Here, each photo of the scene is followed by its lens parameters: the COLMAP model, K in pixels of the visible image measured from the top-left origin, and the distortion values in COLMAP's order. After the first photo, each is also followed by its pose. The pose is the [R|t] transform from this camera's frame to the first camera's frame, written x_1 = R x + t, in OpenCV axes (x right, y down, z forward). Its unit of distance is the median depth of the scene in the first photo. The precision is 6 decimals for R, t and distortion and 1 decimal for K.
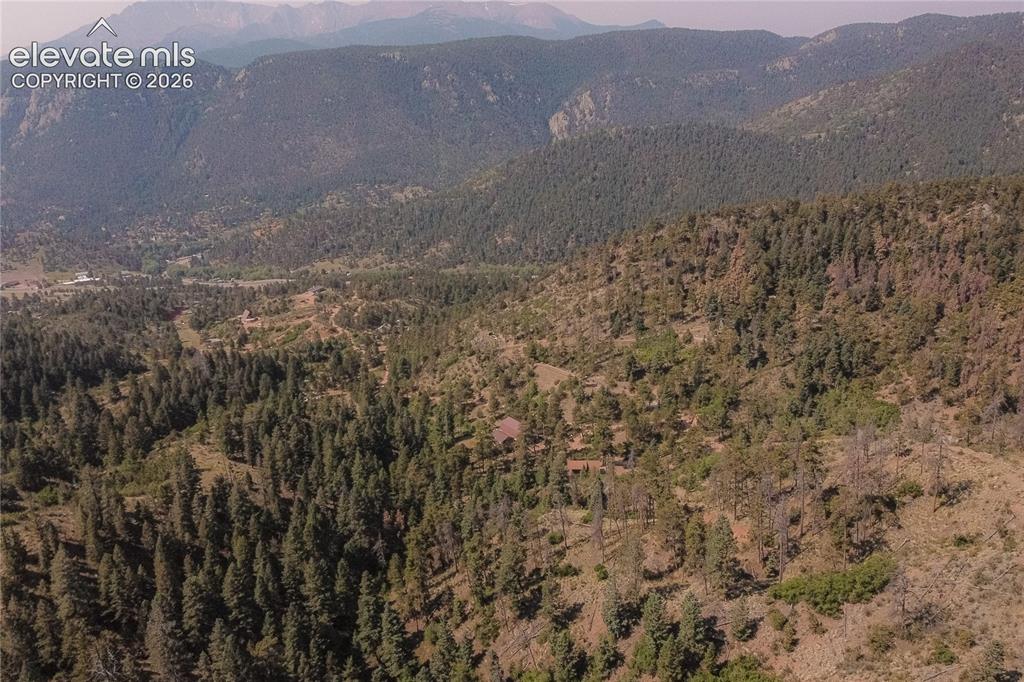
lens RADIAL K [[788.9, 0, 512.0], [0, 788.9, 341.0], [0, 0, 1]] dist [-0.000485, -0.001359]
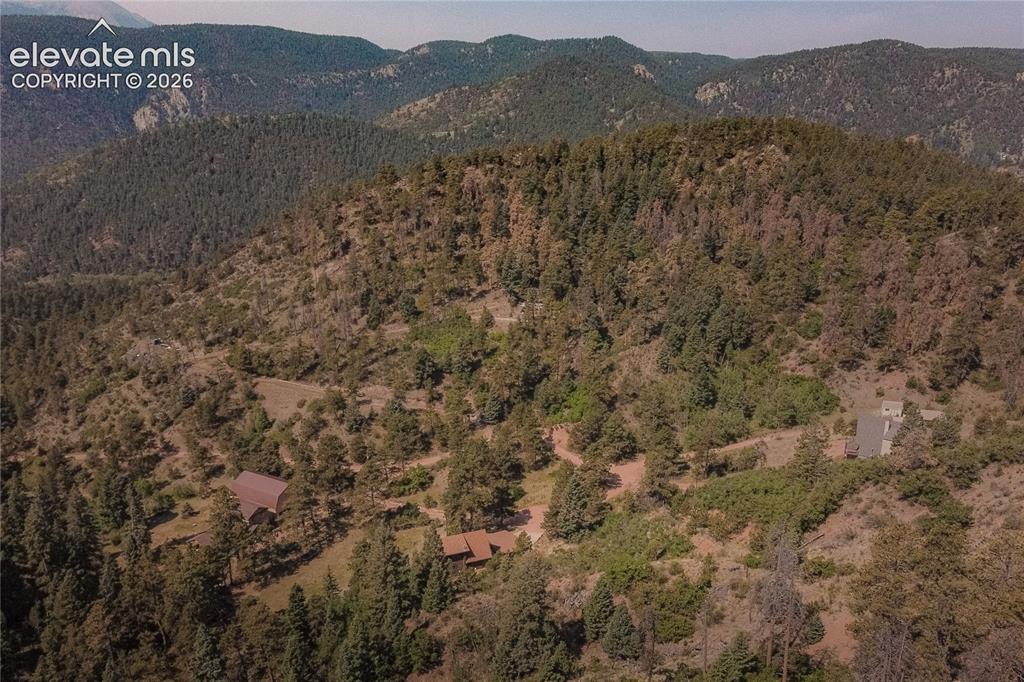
lens RADIAL K [[790.0, 0, 511.7], [0, 790.0, 378.0], [0, 0, 1]] dist [0.013110, 0.002230]
pose [[0.886243, -0.097001, 0.452950, -0.067522], [0.084970, 0.995280, 0.046891, 0.014255], [-0.455360, -0.003069, 0.890302, 0.312851]]
